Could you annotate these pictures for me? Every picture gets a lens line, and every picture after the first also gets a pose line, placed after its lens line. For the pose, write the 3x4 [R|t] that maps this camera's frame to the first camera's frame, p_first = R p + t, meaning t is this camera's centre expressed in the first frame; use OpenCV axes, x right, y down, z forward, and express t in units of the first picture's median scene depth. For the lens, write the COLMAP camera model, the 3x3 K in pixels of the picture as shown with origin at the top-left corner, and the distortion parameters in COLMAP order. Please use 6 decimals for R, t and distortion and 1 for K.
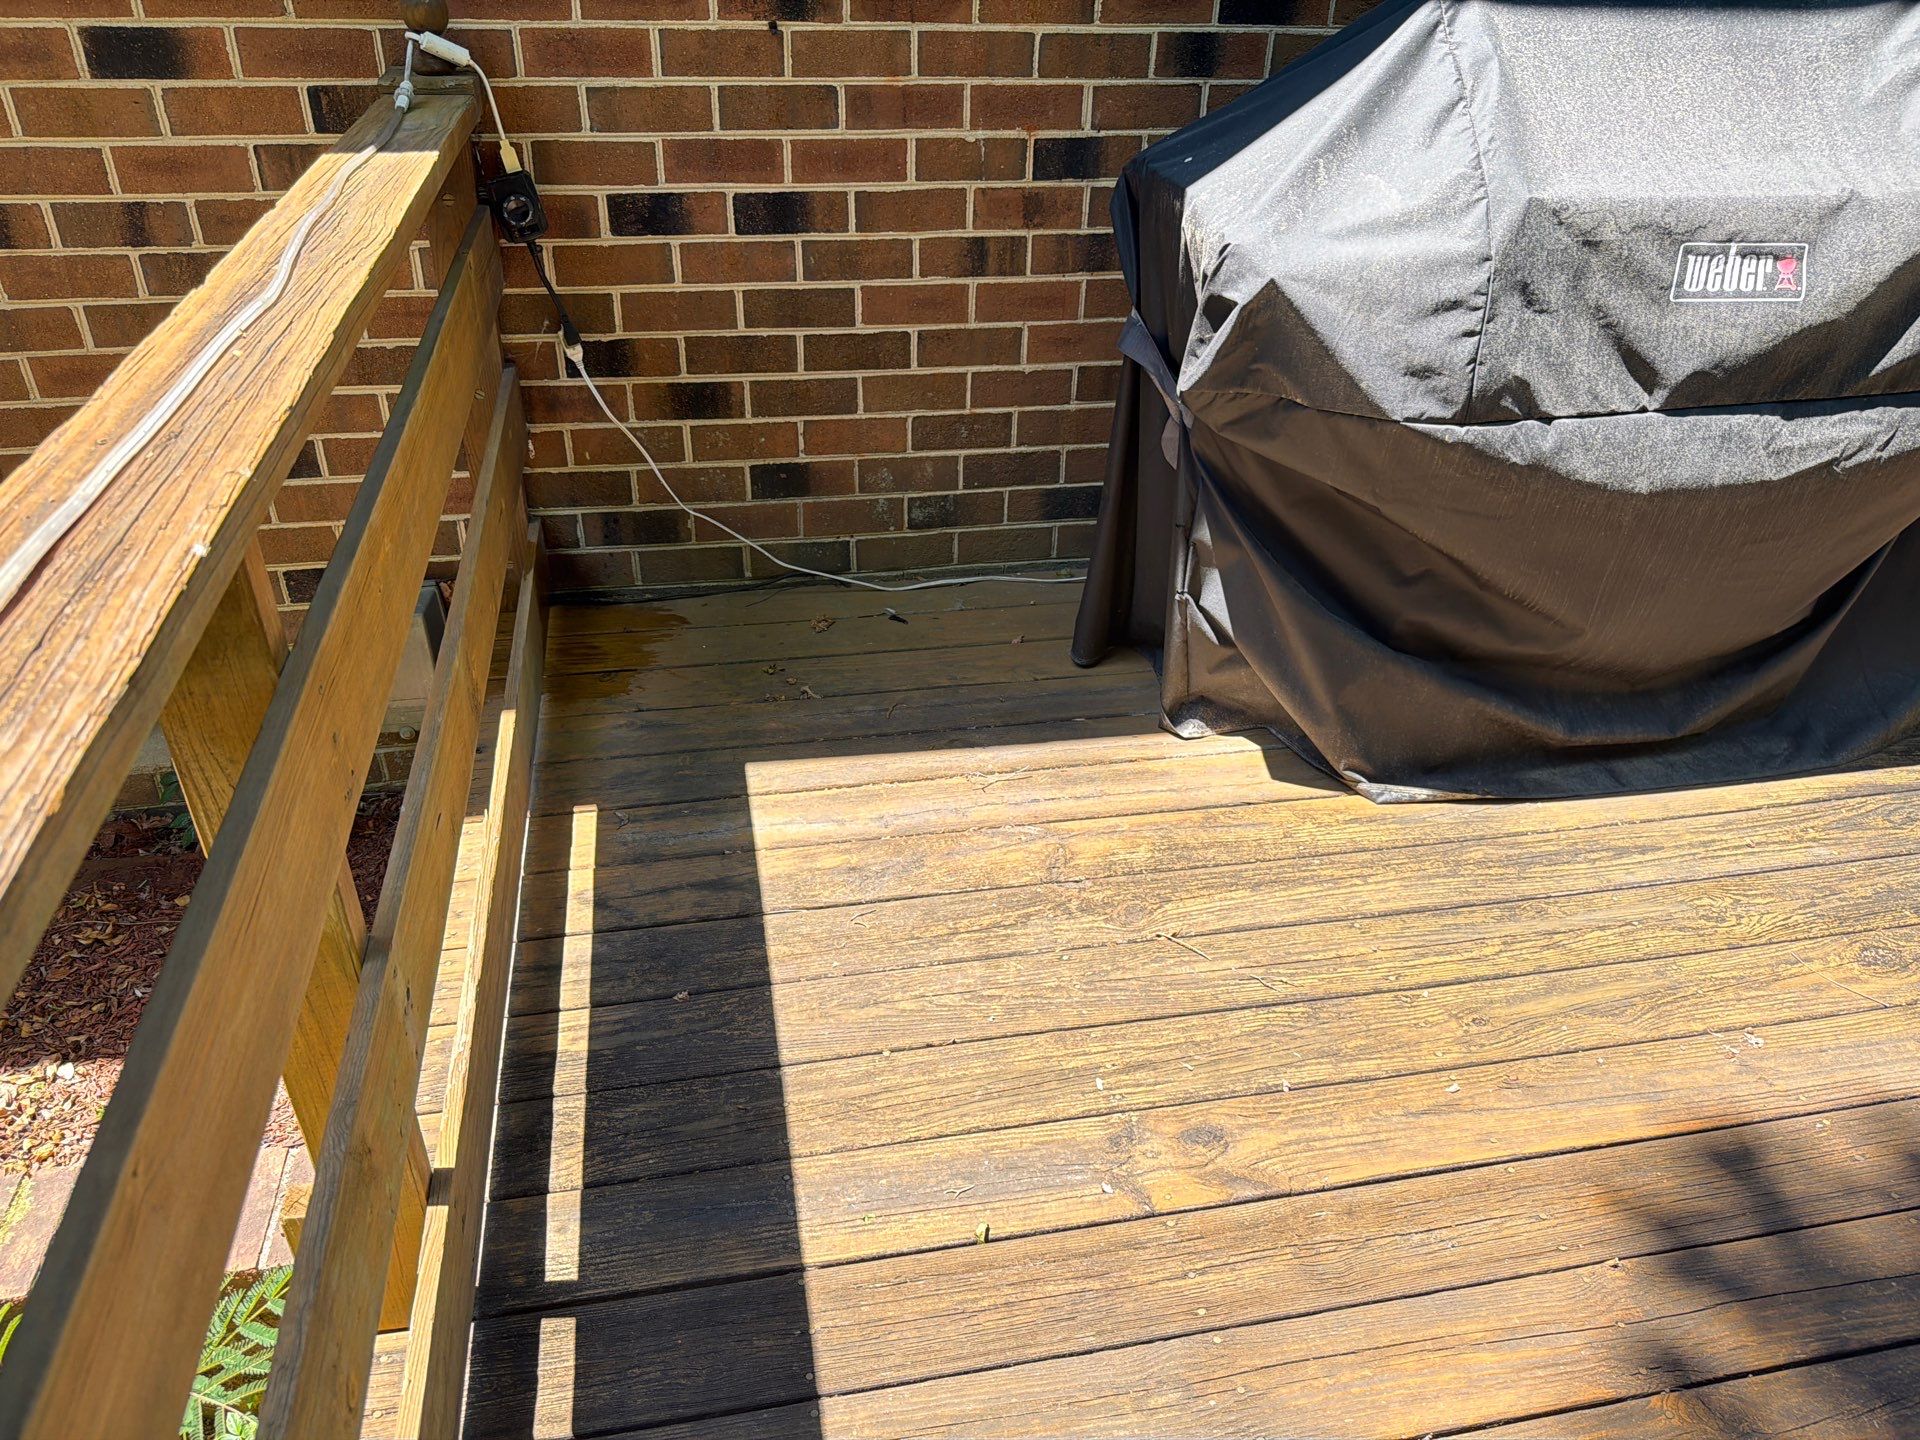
lens RADIAL K [[1337.8, 0, 960.0], [0, 1337.8, 720.0], [0, 0, 1]] dist [0.023485, -0.044808]
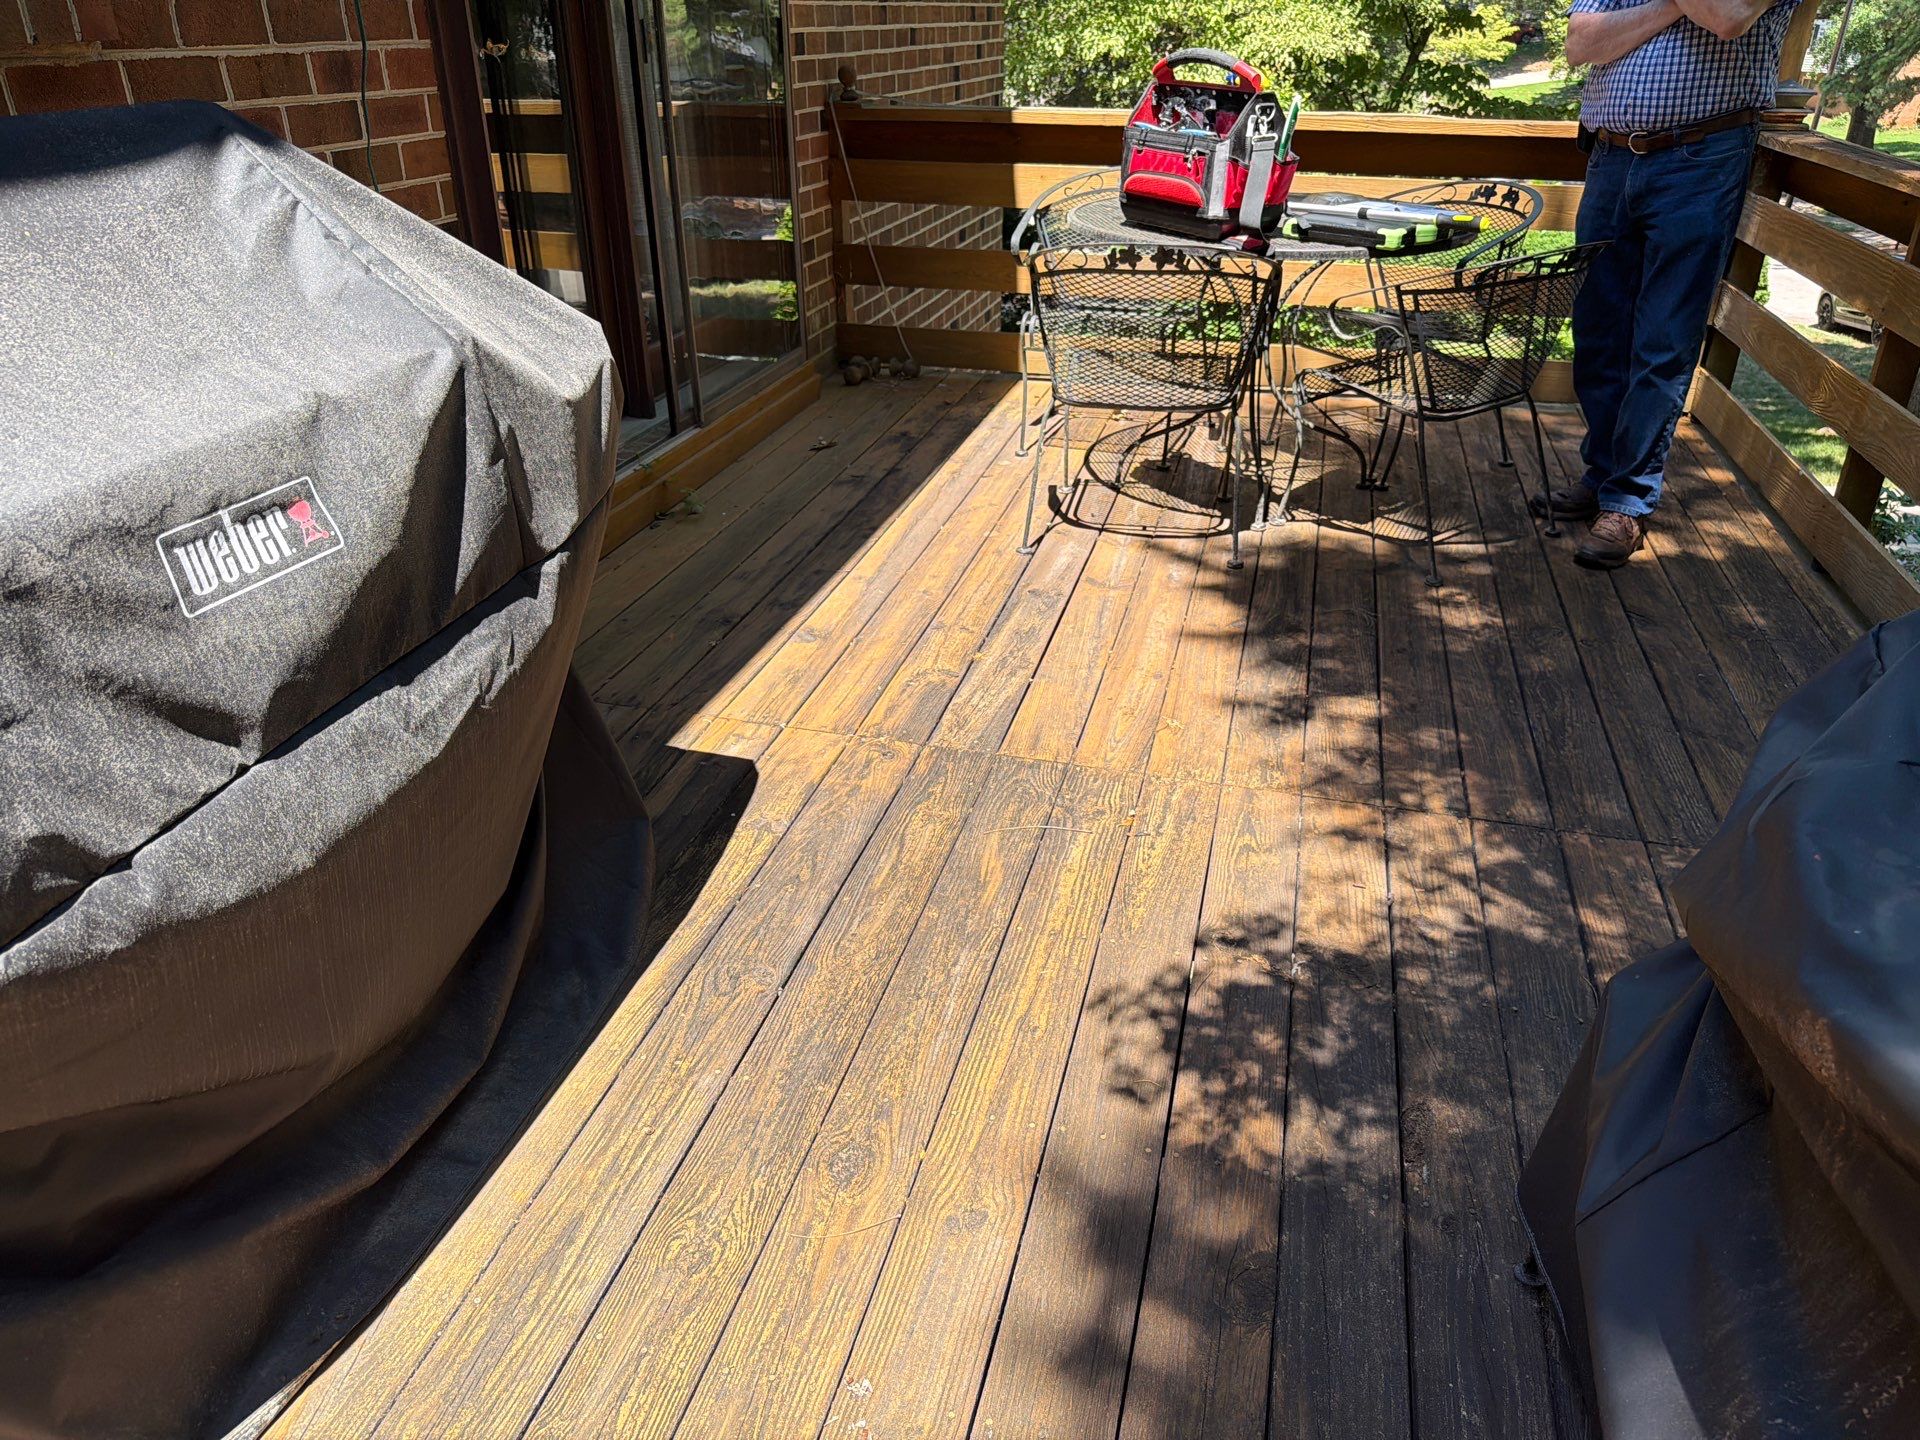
lens RADIAL K [[1337.8, 0, 960.0], [0, 1337.8, 720.0], [0, 0, 1]] dist [0.023485, -0.044808]
pose [[0.428530, -0.435059, 0.791888, 0.150915], [0.495659, 0.845984, 0.196553, -0.208621], [-0.755437, 0.308277, 0.578170, 0.349488]]
